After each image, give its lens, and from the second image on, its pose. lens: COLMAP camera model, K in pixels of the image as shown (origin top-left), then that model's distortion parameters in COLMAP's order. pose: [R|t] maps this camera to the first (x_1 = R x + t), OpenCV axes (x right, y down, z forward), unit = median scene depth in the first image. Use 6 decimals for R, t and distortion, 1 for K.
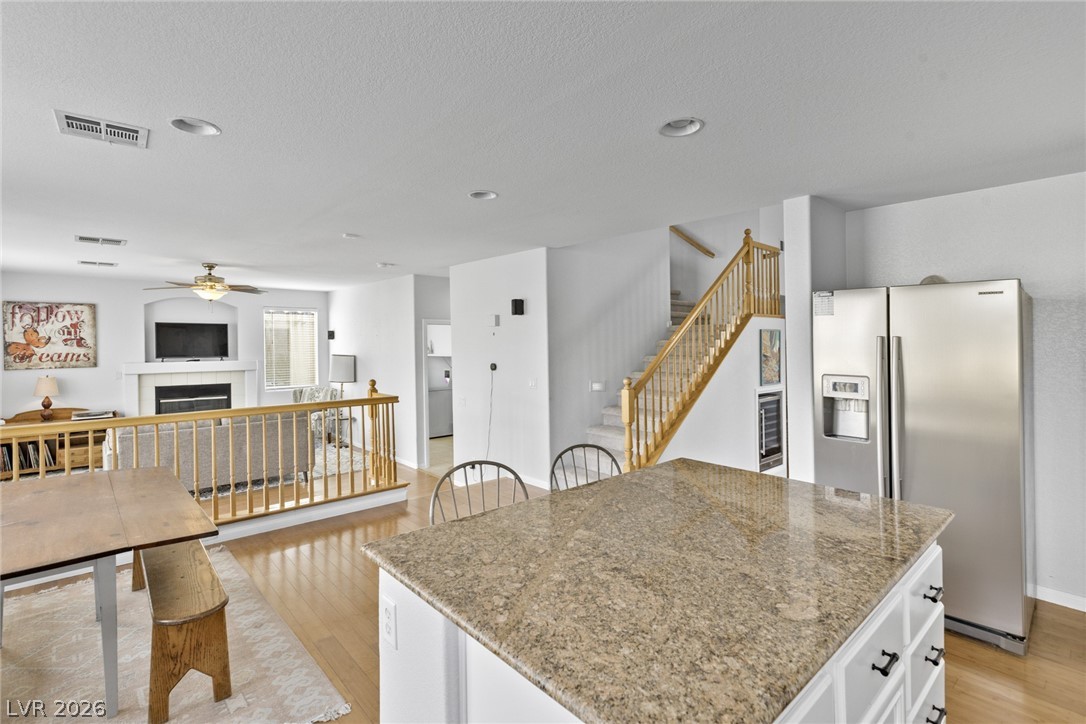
lens RADIAL K [[503.7, 0, 547.5], [0, 503.7, 342.6], [0, 0, 1]] dist [0.005613, -0.000077]
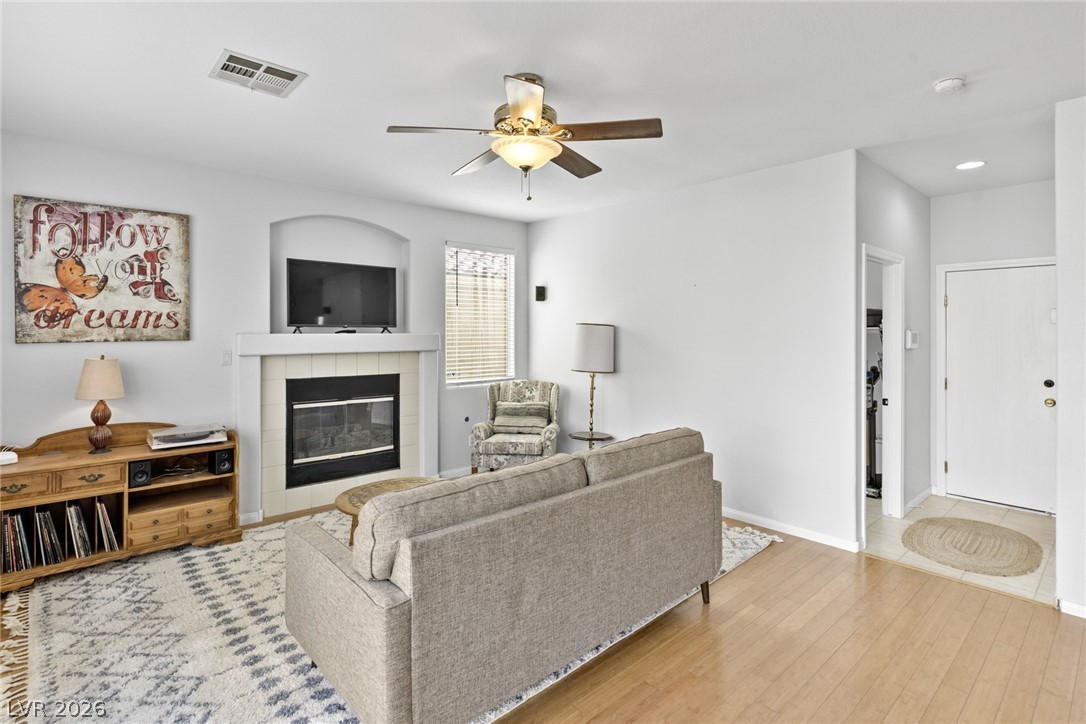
lens RADIAL K [[532.6, 0, 544.3], [0, 532.6, 327.6], [0, 0, 1]] dist [0.000653, 0.000251]
pose [[0.999988, 0.004755, -0.001371, -0.557116], [-0.004765, 0.999966, -0.006771, 0.038893], [0.001339, 0.006777, 0.999976, 0.486442]]
